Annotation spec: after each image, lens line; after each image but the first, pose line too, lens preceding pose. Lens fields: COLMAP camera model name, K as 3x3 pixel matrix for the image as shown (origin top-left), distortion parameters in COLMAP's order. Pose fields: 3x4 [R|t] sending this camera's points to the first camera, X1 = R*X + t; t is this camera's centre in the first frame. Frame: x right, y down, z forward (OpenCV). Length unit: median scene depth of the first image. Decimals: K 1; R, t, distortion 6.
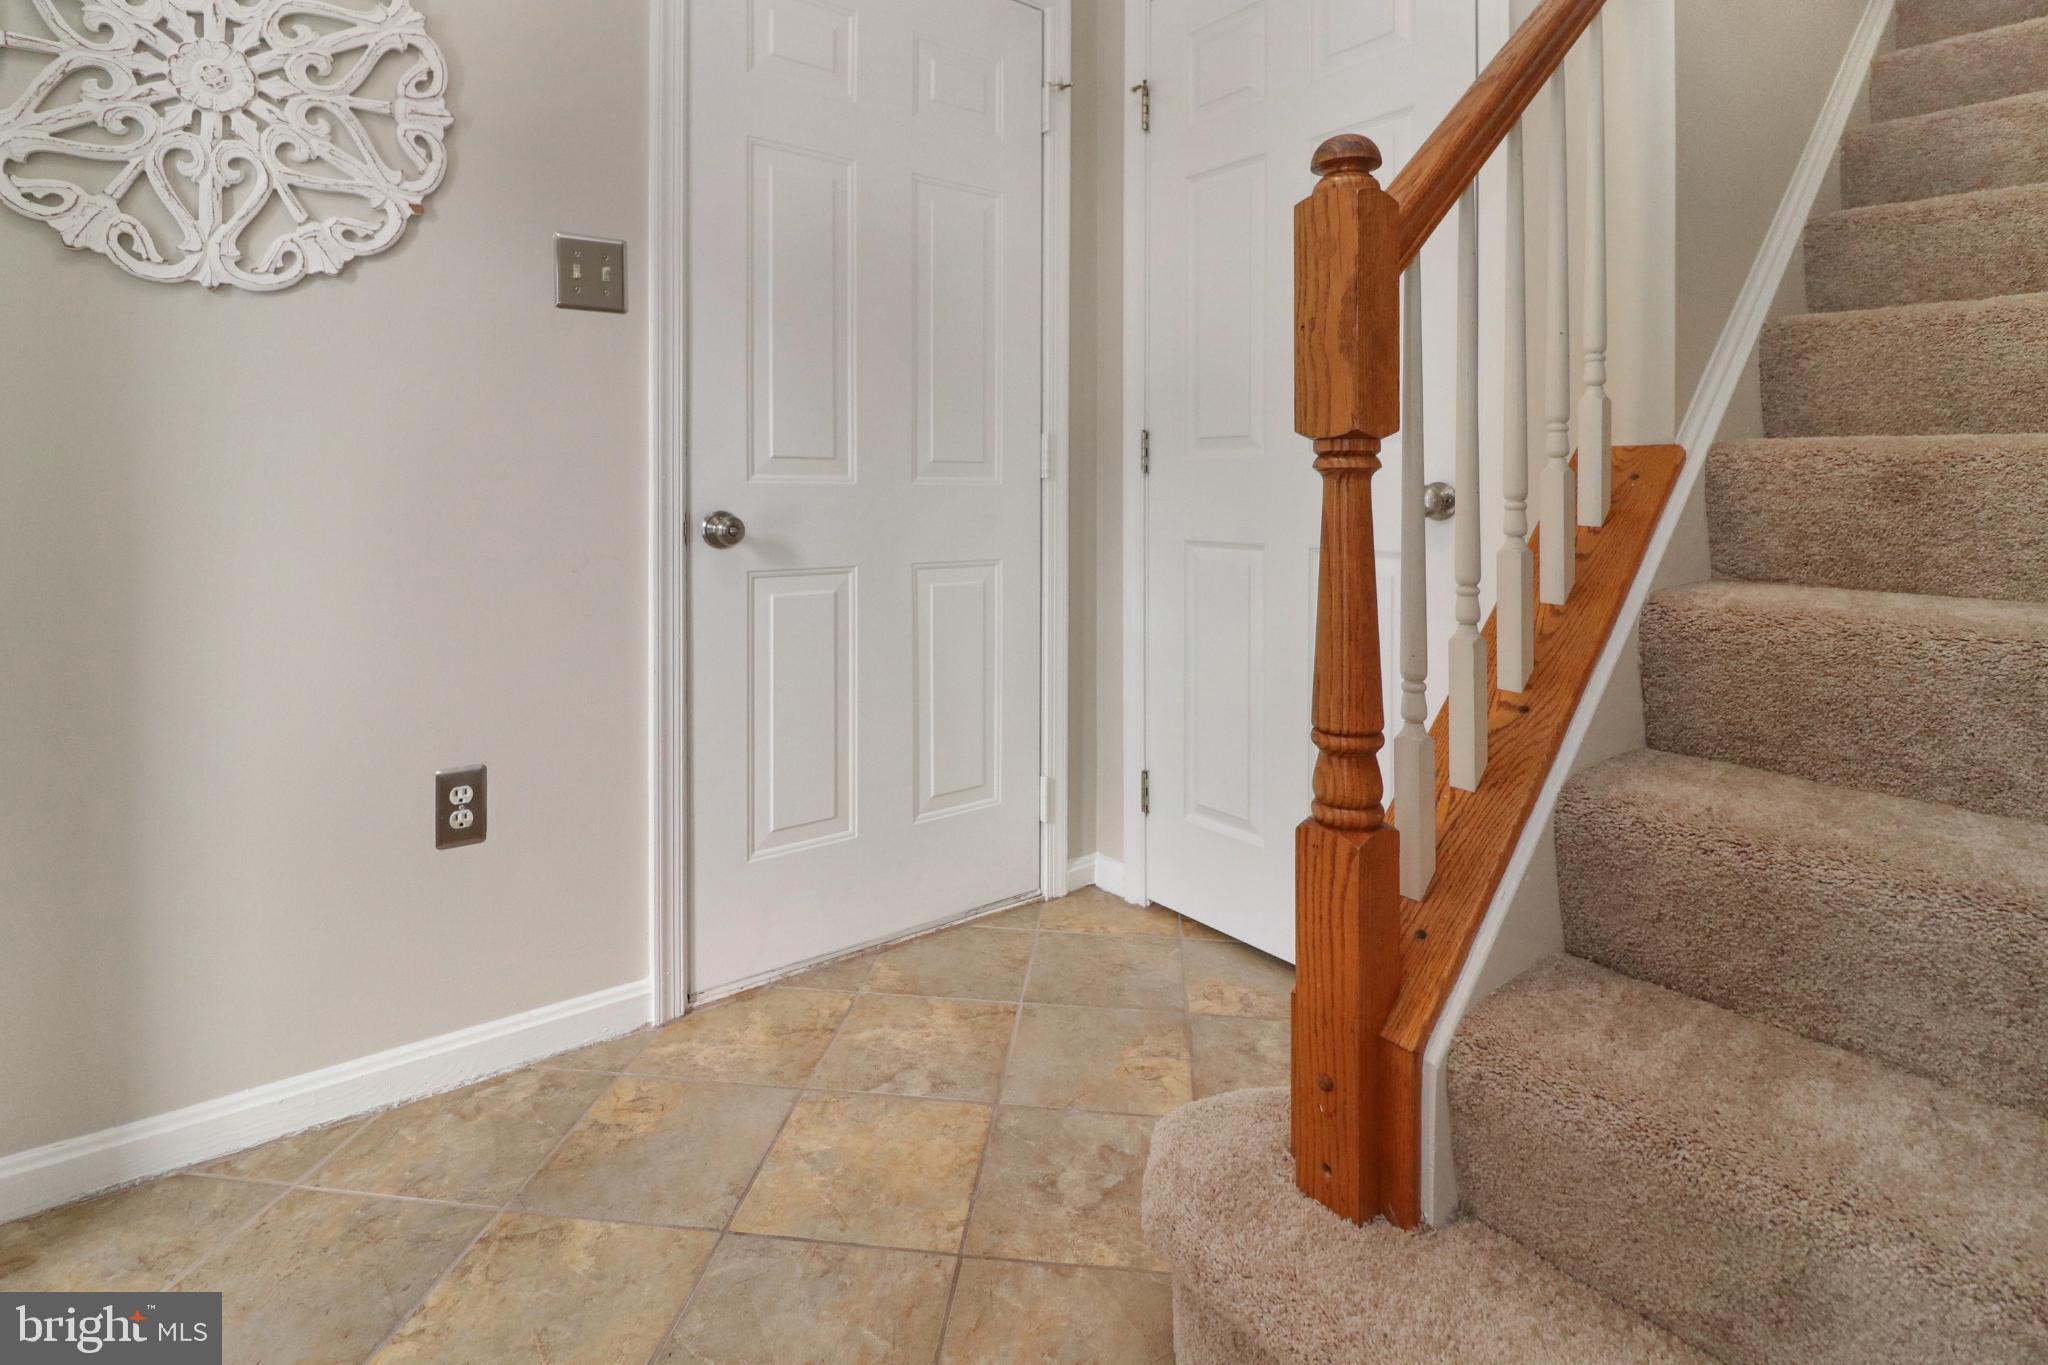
lens RADIAL K [[948.4, 0, 1035.7], [0, 948.4, 657.7], [0, 0, 1]] dist [0.005986, -0.017508]
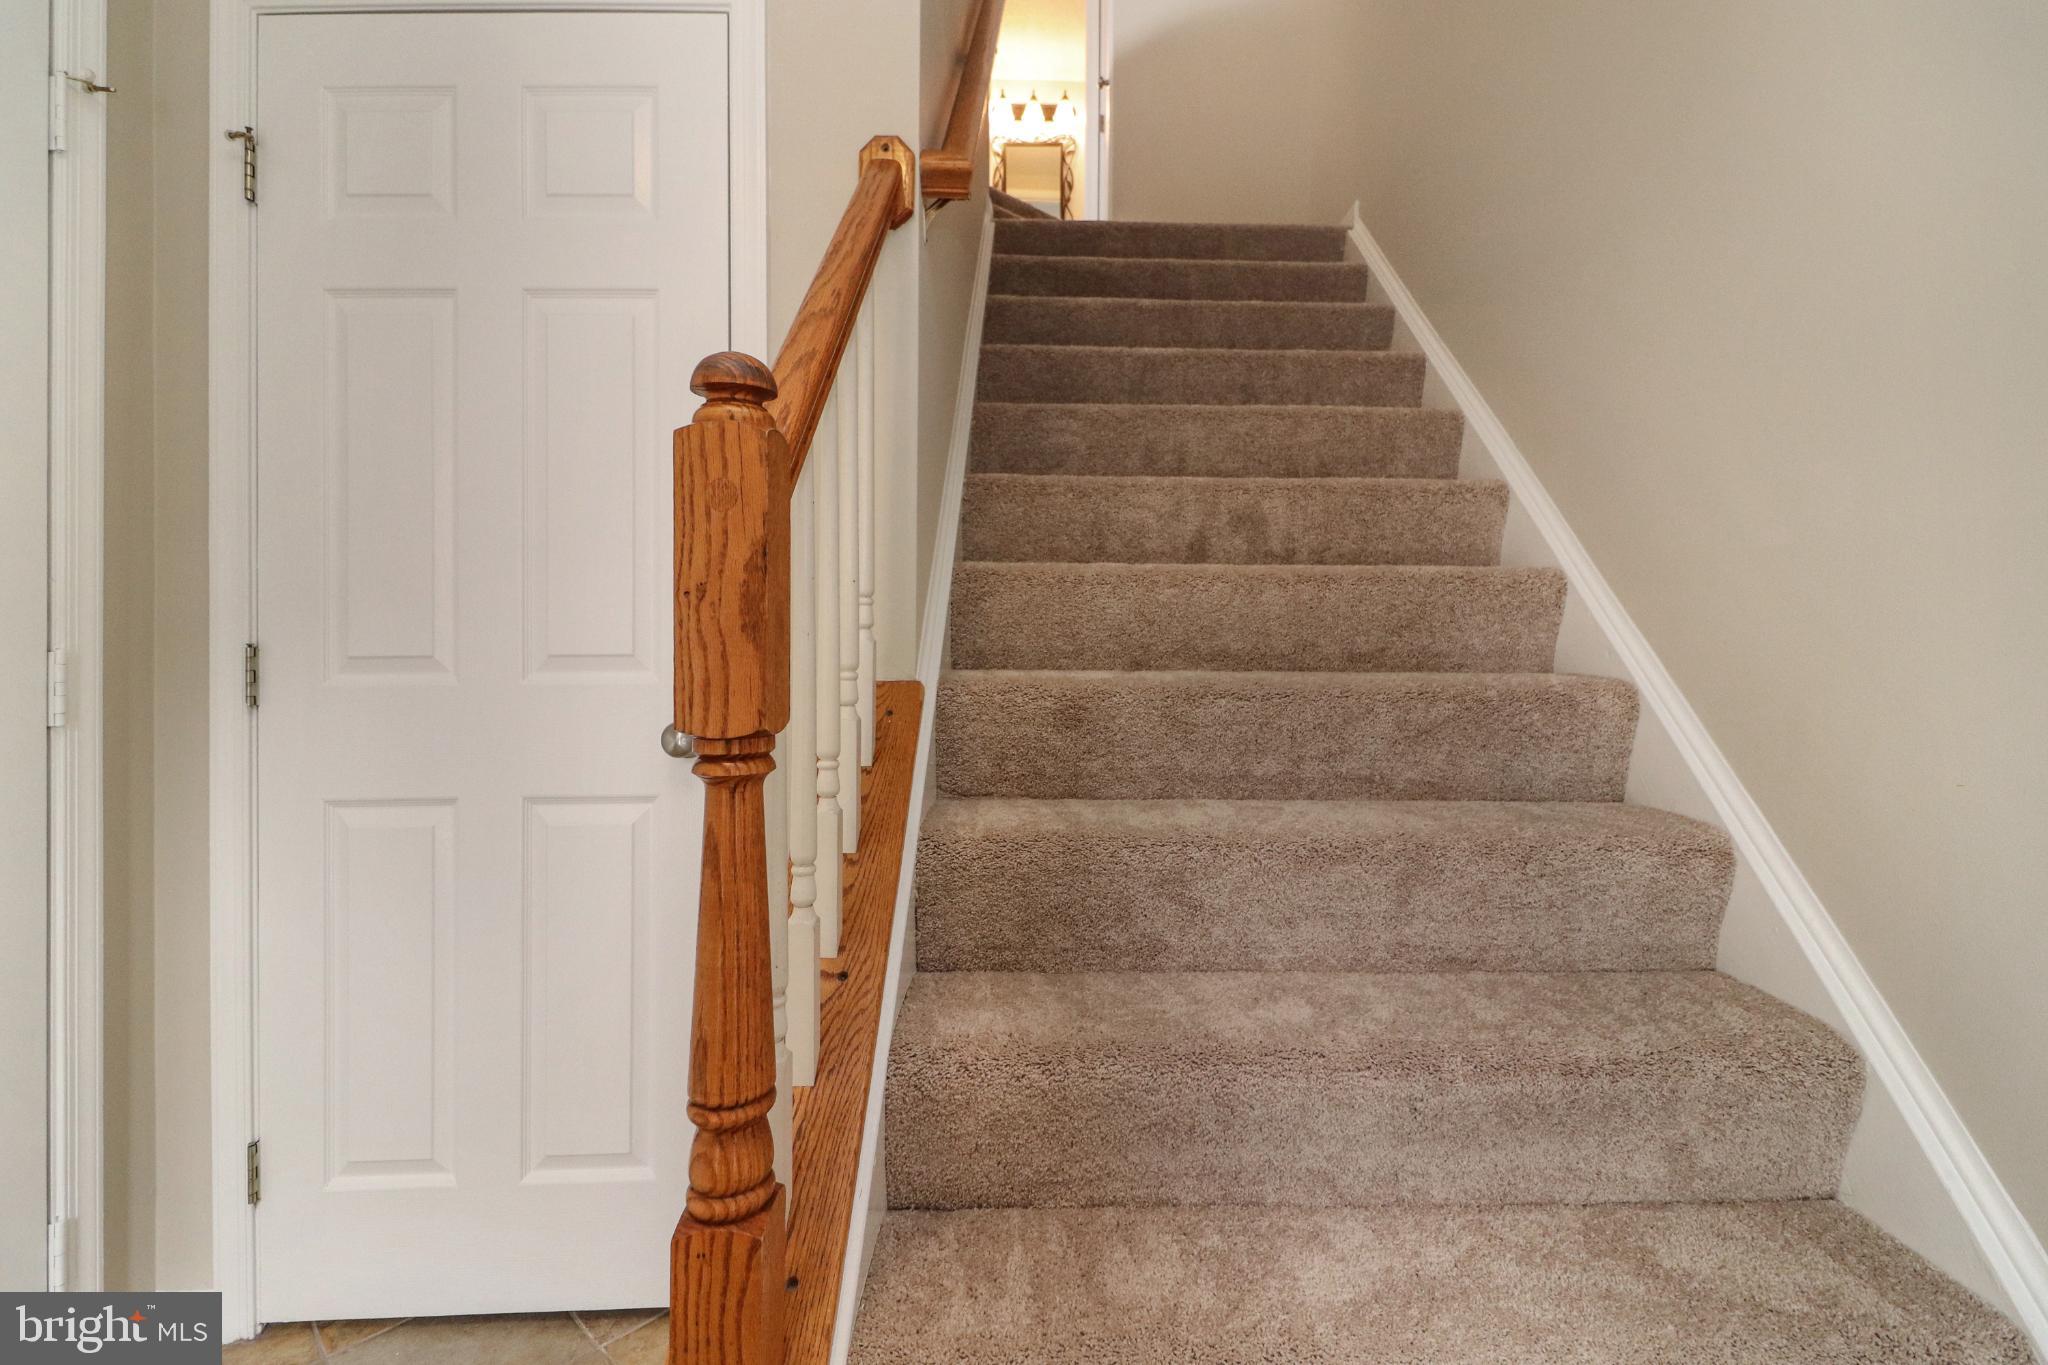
lens RADIAL K [[989.5, 0, 1023.4], [0, 989.5, 727.3], [0, 0, 1]] dist [-0.010792, -0.007674]
pose [[0.612079, -0.062074, 0.788356, -0.123759], [0.118741, 0.992826, -0.014016, -0.160303], [-0.781831, 0.102189, 0.615059, 0.271238]]
